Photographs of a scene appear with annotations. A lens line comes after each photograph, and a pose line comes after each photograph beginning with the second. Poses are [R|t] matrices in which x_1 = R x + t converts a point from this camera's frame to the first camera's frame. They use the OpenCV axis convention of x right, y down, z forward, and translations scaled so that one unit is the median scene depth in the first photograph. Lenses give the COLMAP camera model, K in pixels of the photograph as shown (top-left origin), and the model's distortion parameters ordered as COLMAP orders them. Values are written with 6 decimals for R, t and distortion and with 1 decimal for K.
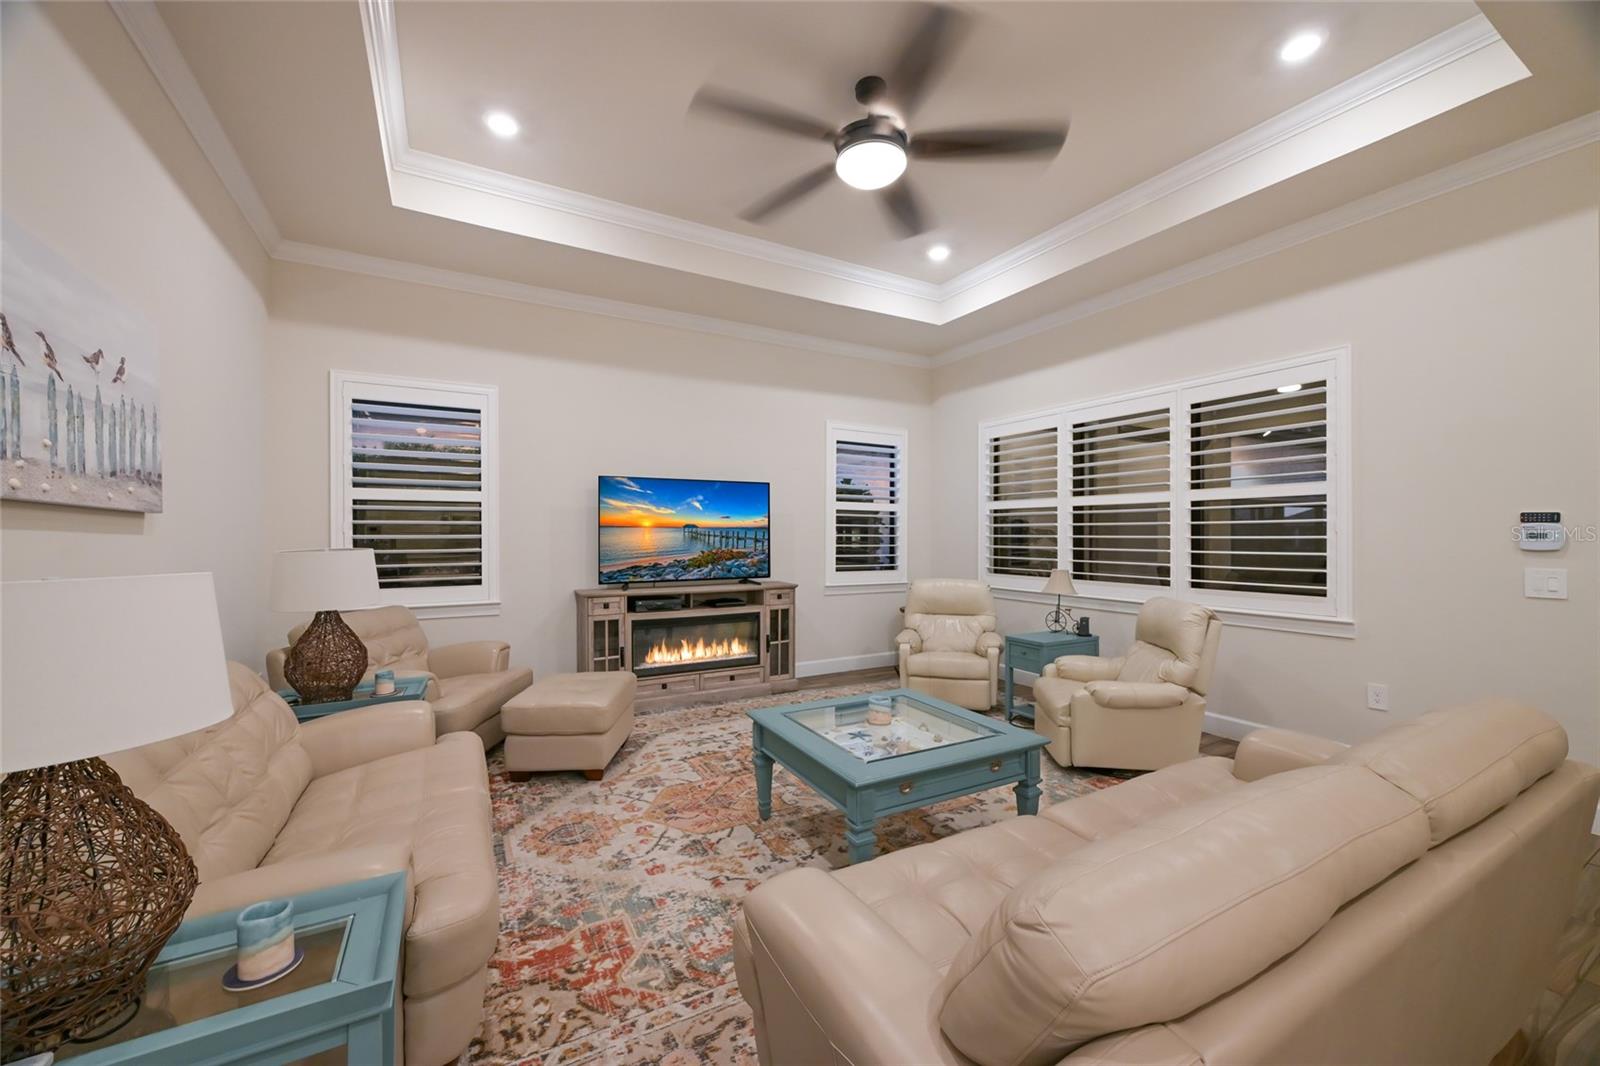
lens RADIAL K [[629.6, 0, 800.0], [0, 629.6, 533.0], [0, 0, 1]] dist [0.002363, 0.000033]
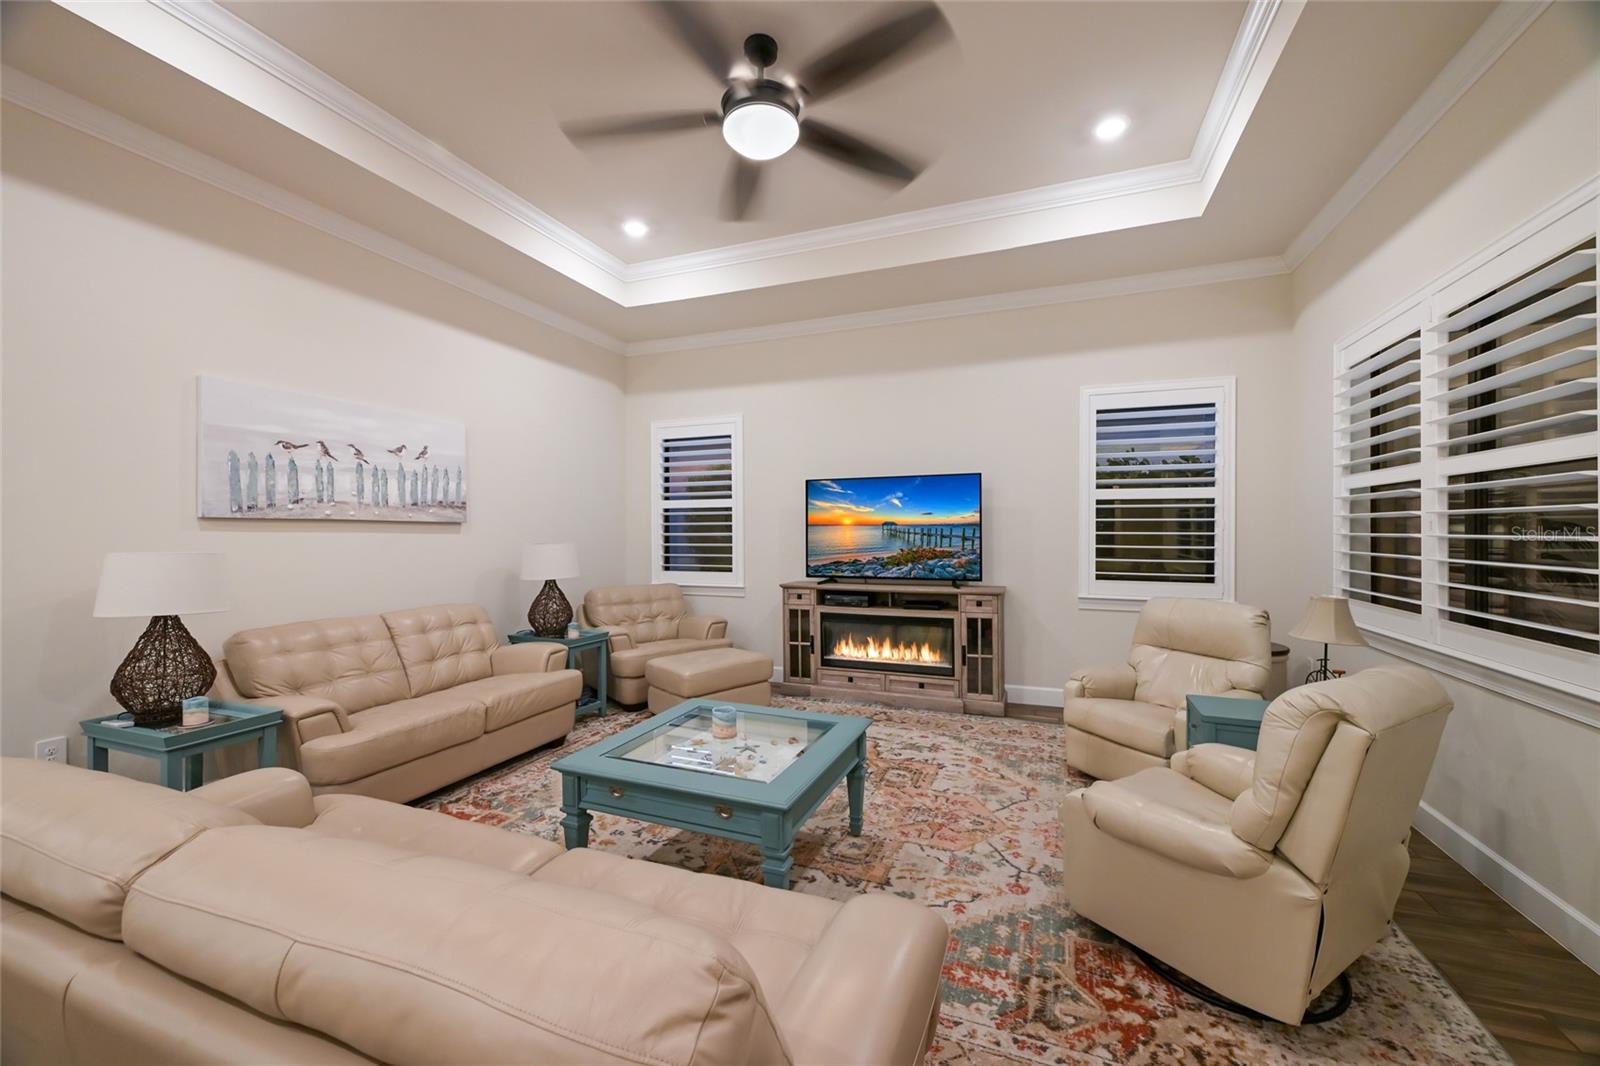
lens RADIAL K [[626.7, 0, 800.0], [0, 626.7, 533.0], [0, 0, 1]] dist [-0.000639, -0.000111]
pose [[0.630972, 0.000691, -0.775805, 0.505038], [0.005361, 0.999972, 0.005250, -0.002291], [0.775787, -0.007472, 0.630951, 0.276267]]
